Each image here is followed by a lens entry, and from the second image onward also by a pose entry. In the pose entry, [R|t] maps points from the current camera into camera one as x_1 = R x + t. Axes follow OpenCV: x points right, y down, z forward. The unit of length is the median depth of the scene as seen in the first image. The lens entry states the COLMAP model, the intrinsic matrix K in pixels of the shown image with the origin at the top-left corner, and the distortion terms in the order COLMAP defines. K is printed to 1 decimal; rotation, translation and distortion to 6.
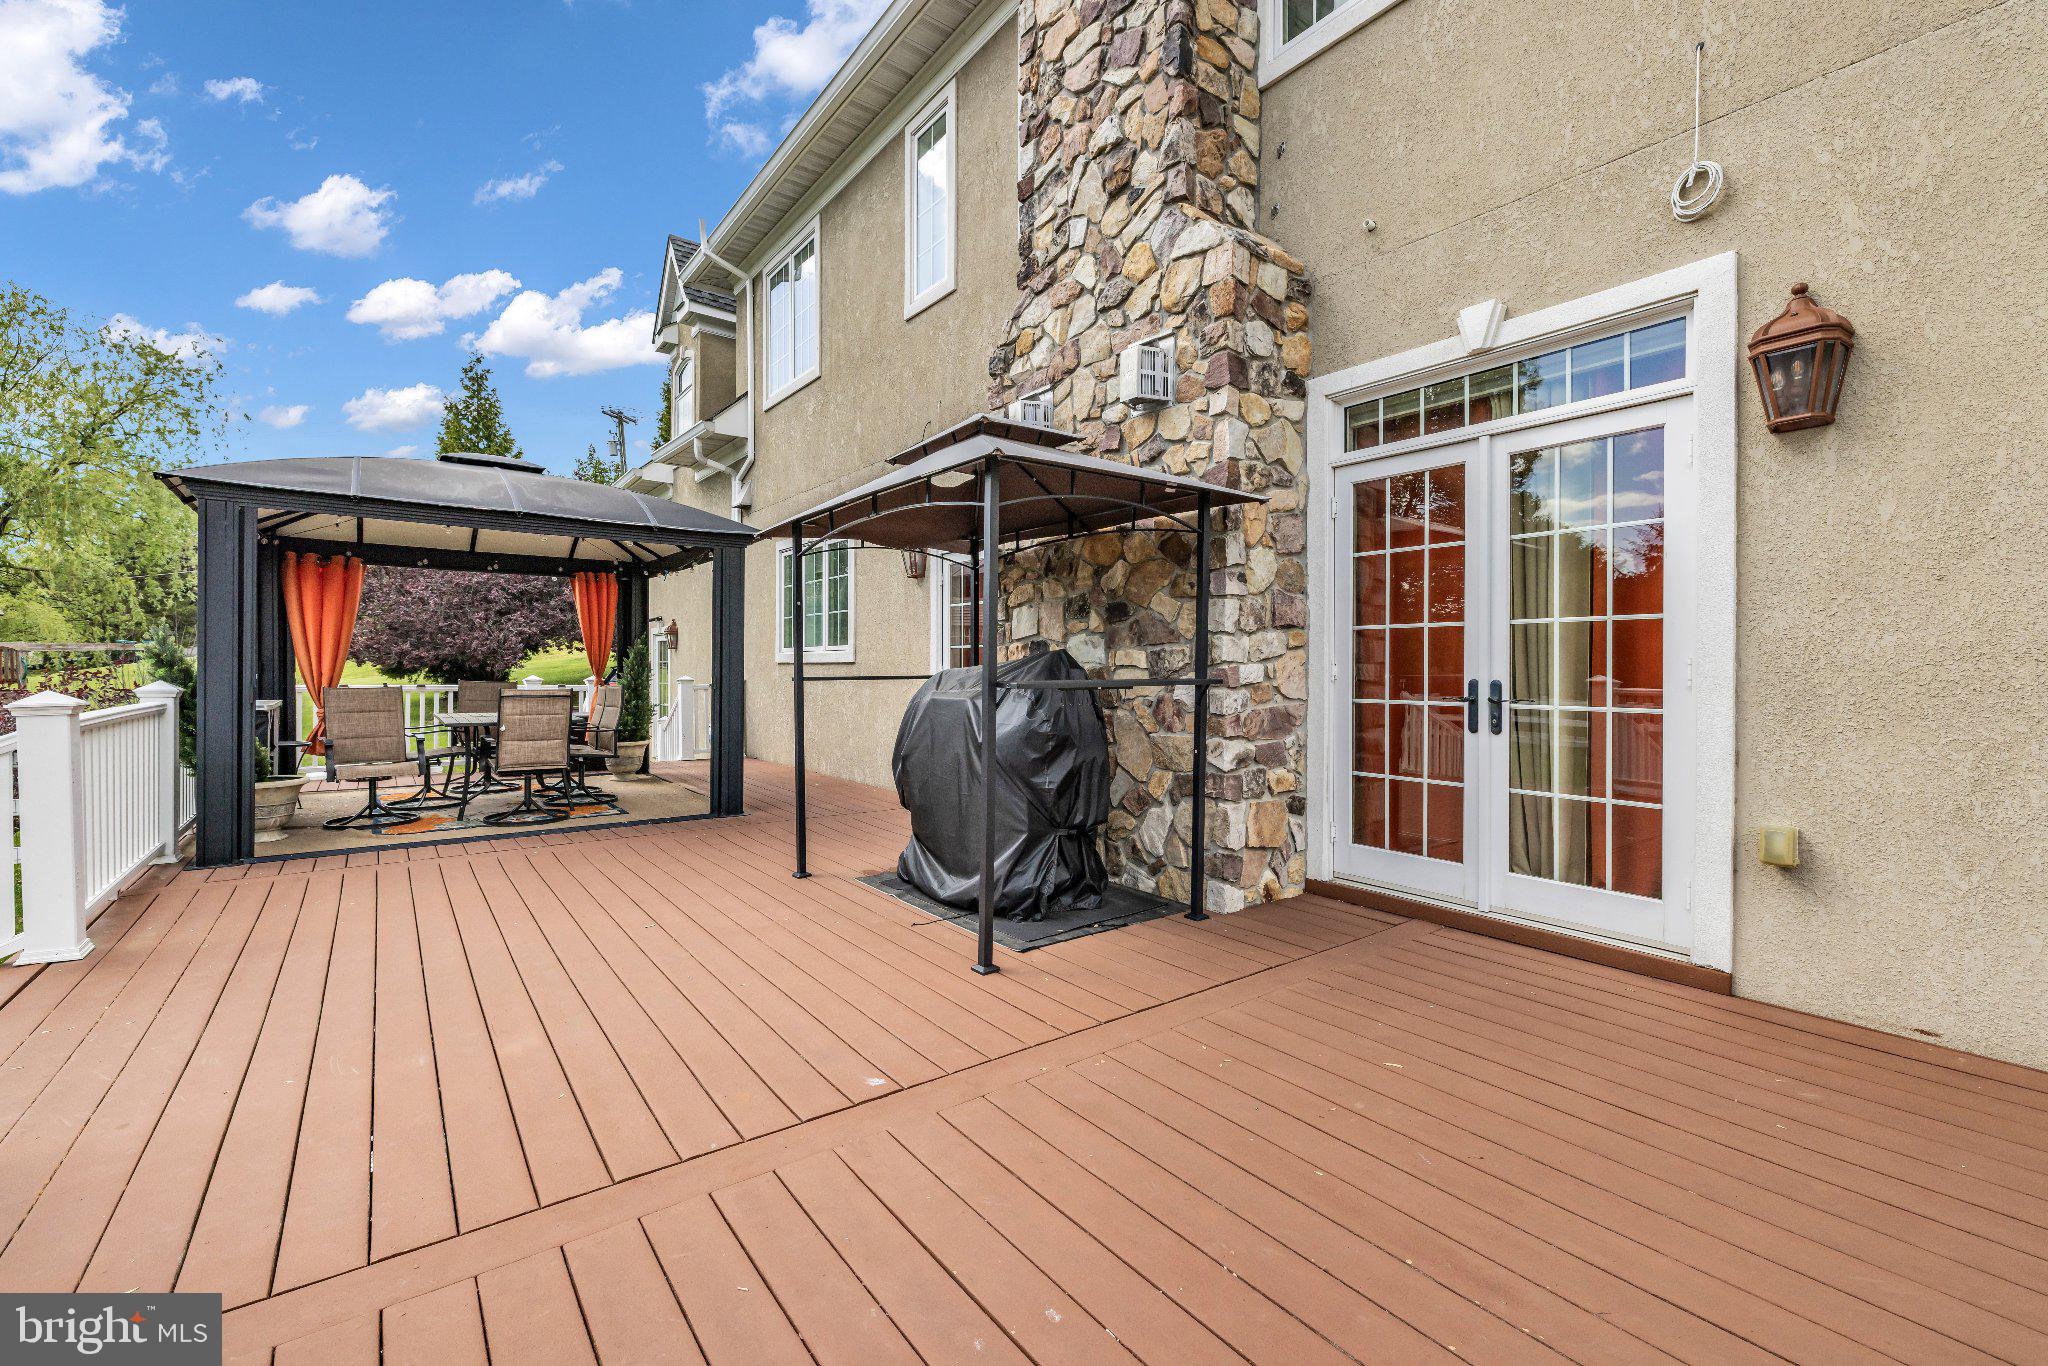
lens RADIAL K [[854.9, 0, 1017.5], [0, 854.9, 676.9], [0, 0, 1]] dist [0.002869, 0.000074]
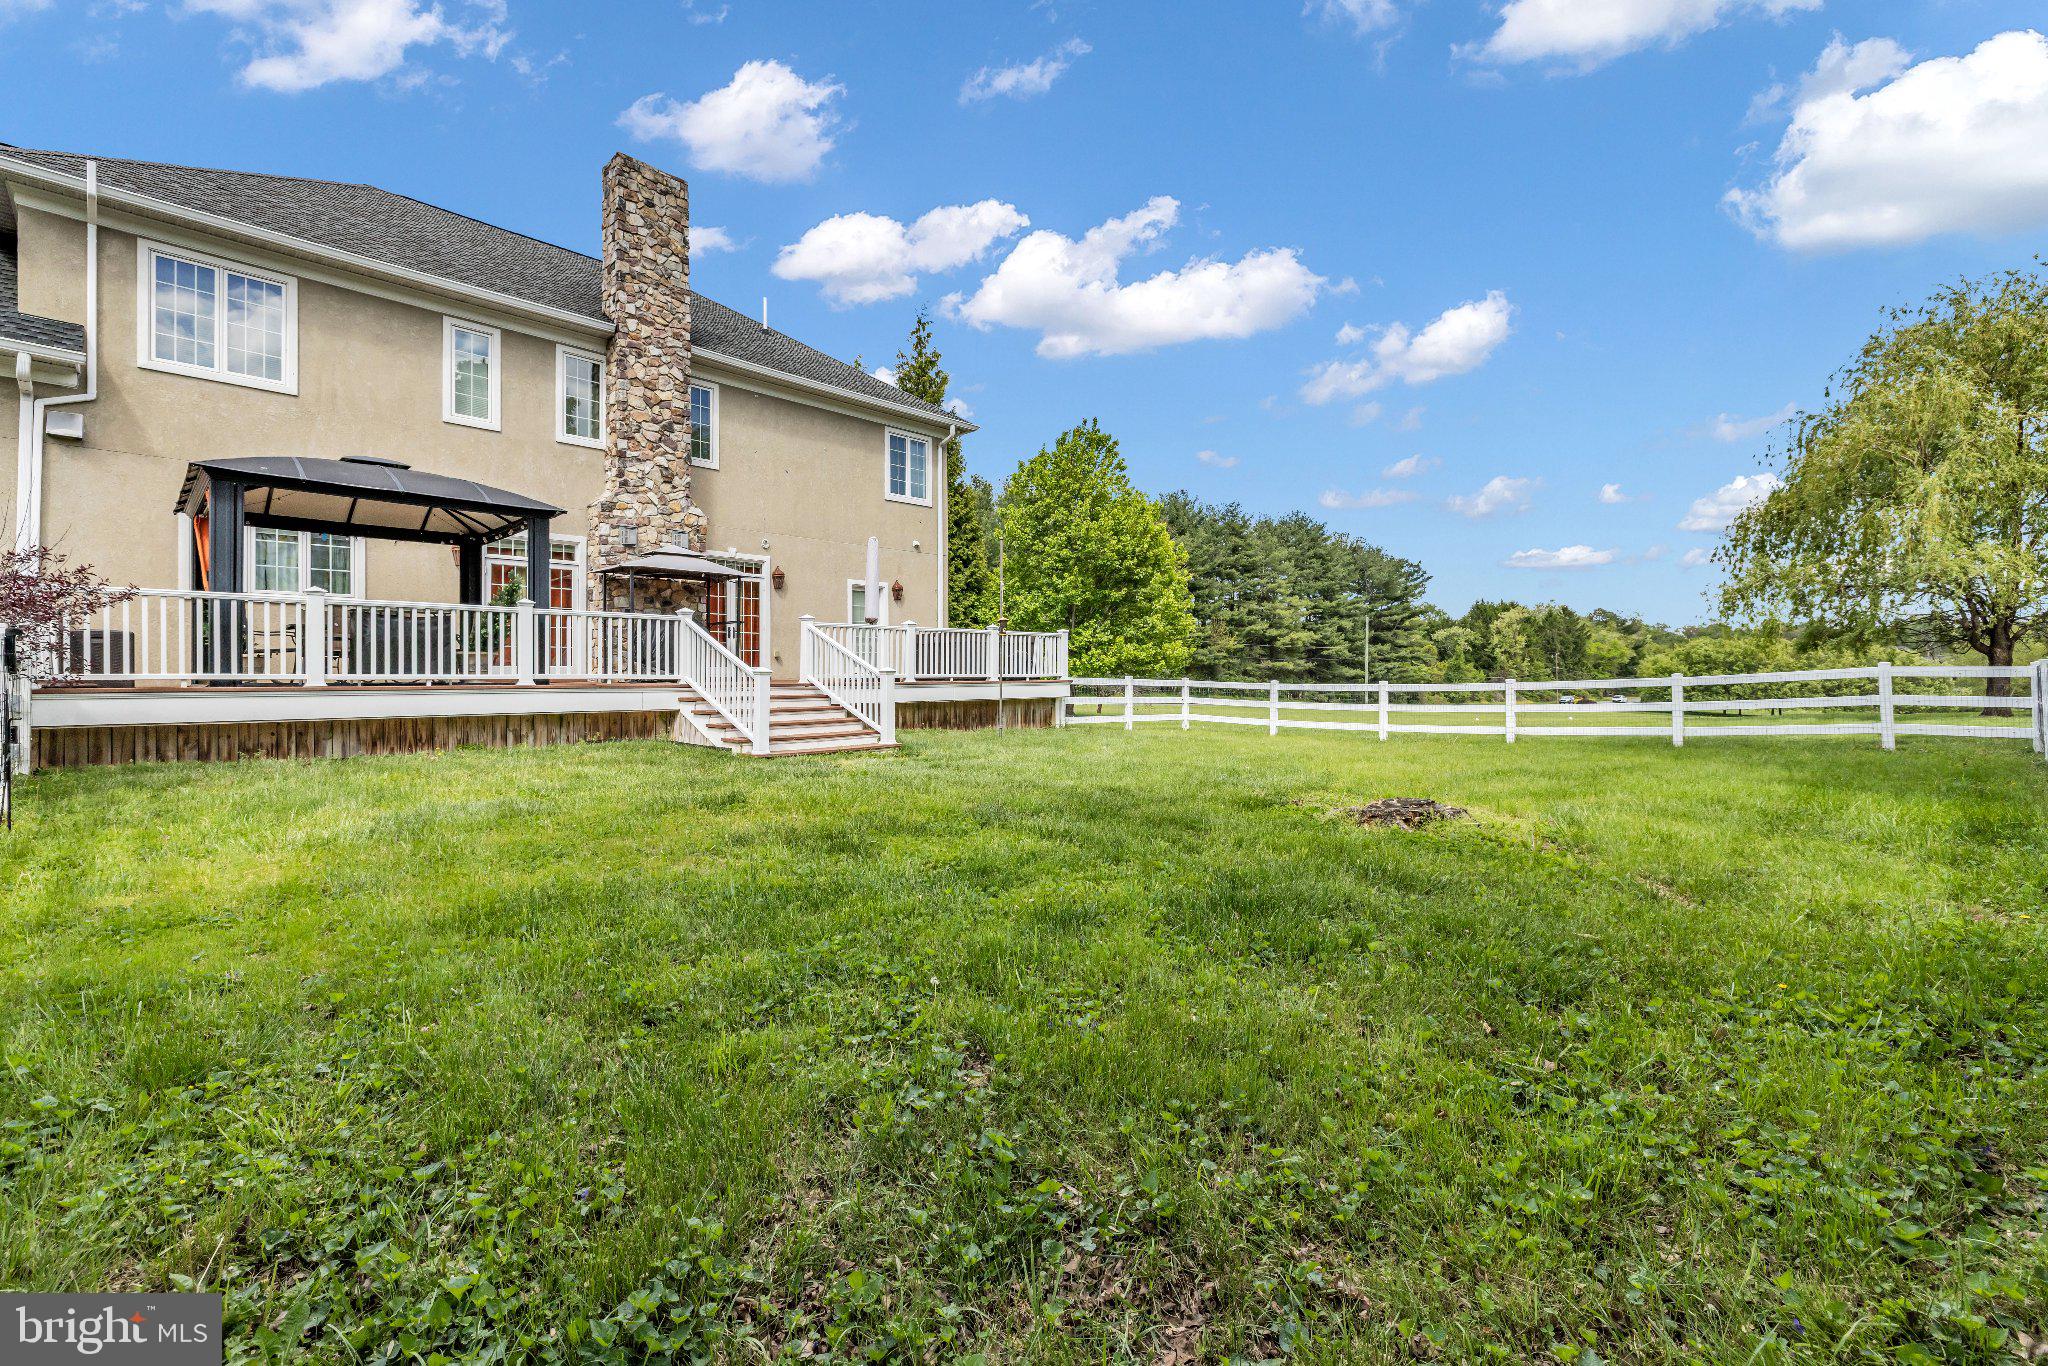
lens RADIAL K [[854.9, 0, 1017.5], [0, 854.9, 676.9], [0, 0, 1]] dist [0.002869, 0.000074]
pose [[-0.152212, -0.006180, 0.988329, -3.723556], [0.014439, 0.999860, 0.008476, 0.223714], [-0.988242, 0.015561, -0.152102, 0.147478]]
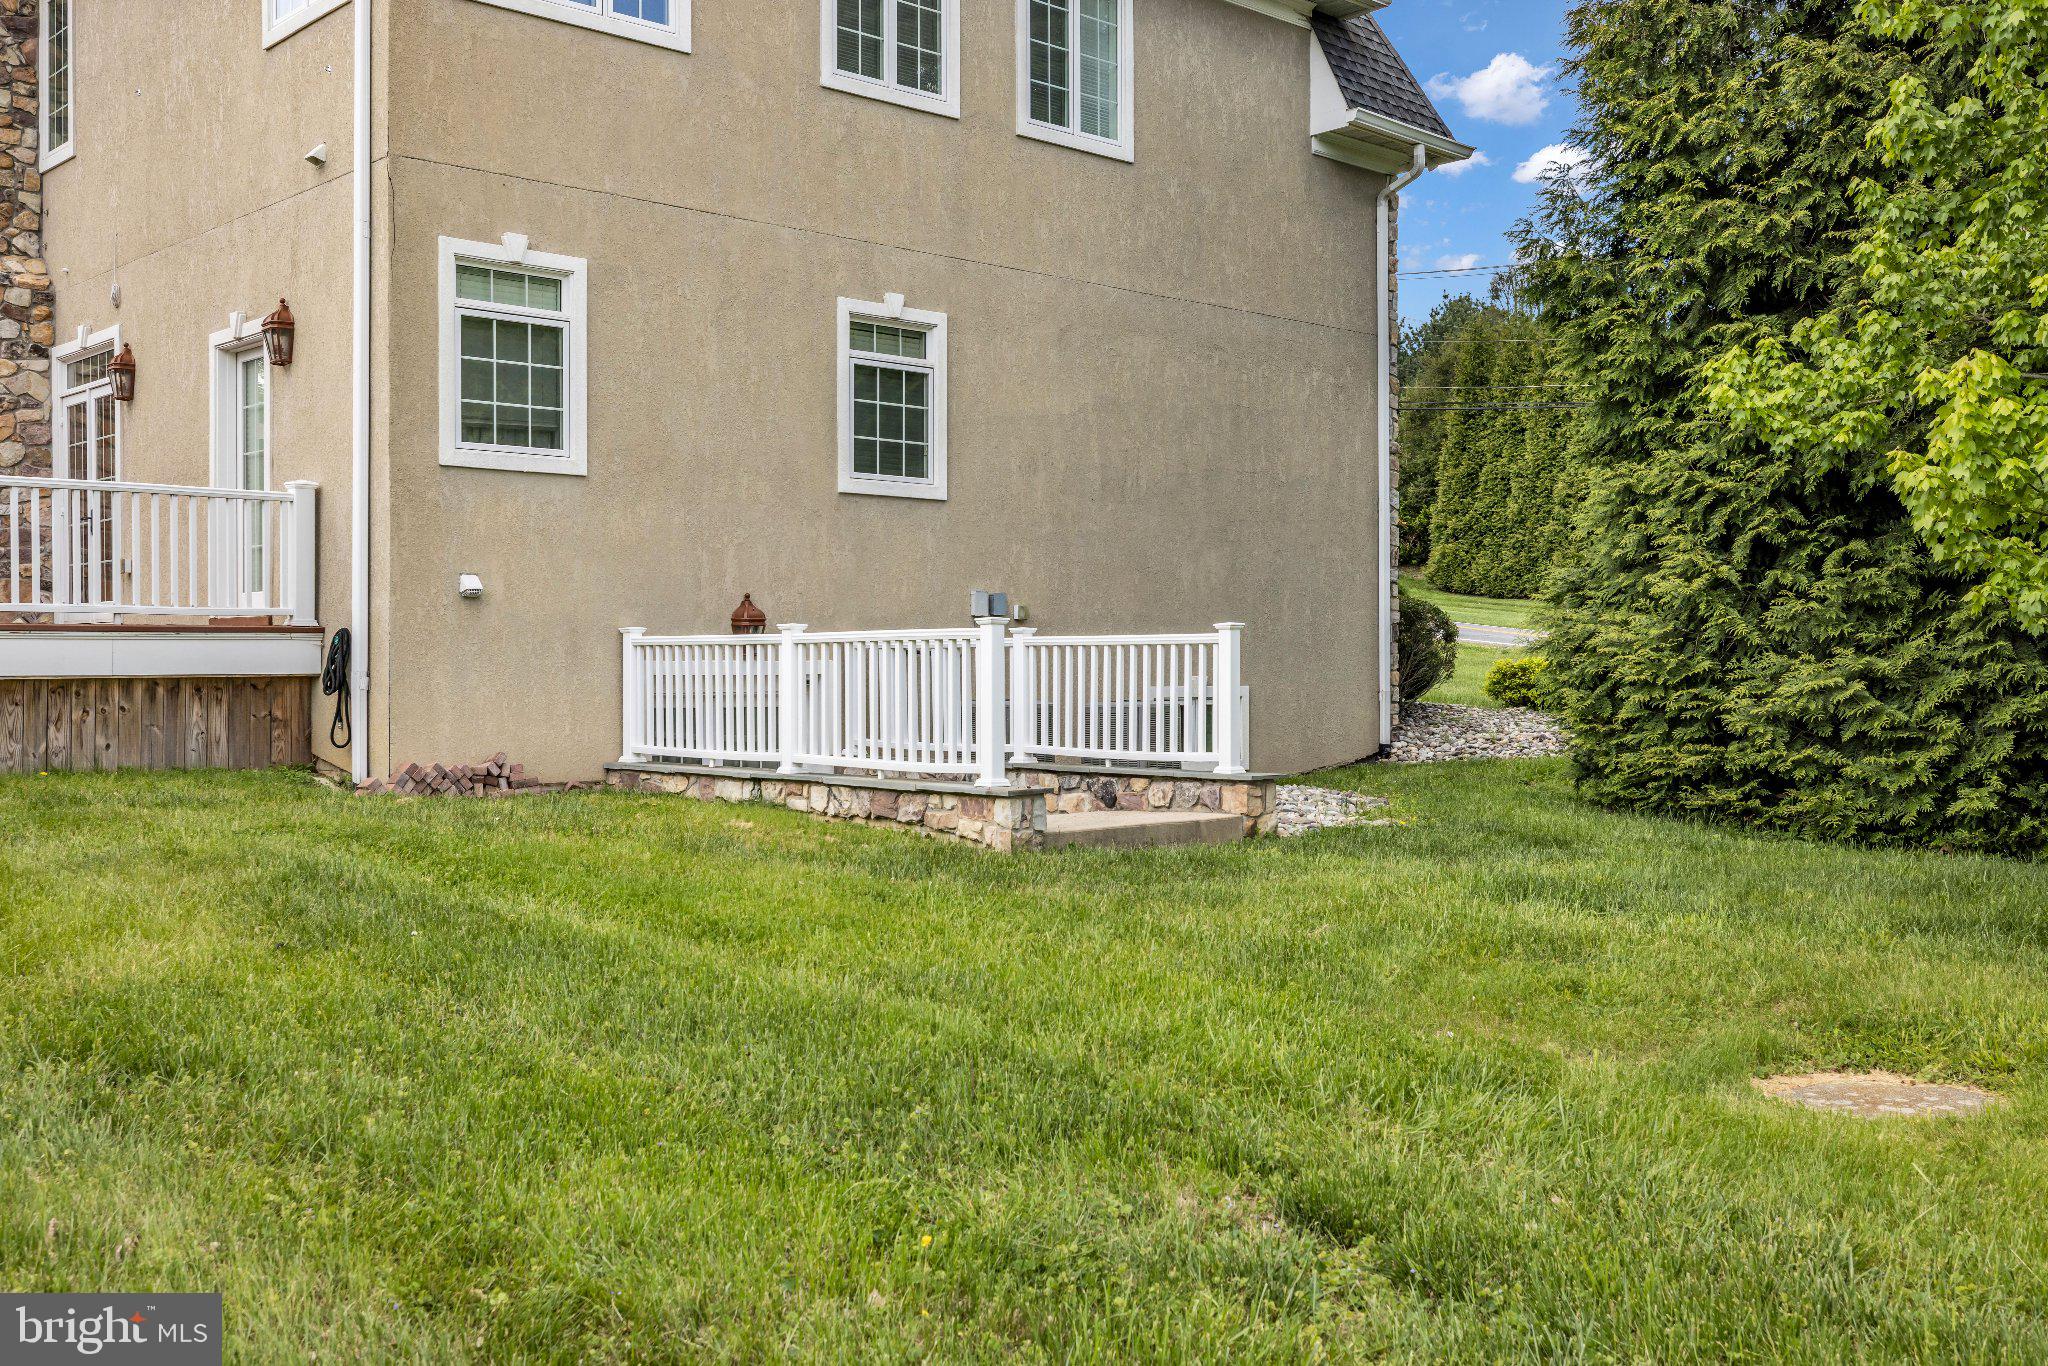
lens RADIAL K [[1981.1, 0, 1032.3], [0, 1981.1, 687.1], [0, 0, 1]] dist [0.002515, 0.005891]
pose [[0.993498, -0.004437, 0.113766, 1.899989], [0.004570, 0.999989, -0.000906, 0.374954], [-0.113761, 0.001420, 0.993507, -3.349308]]
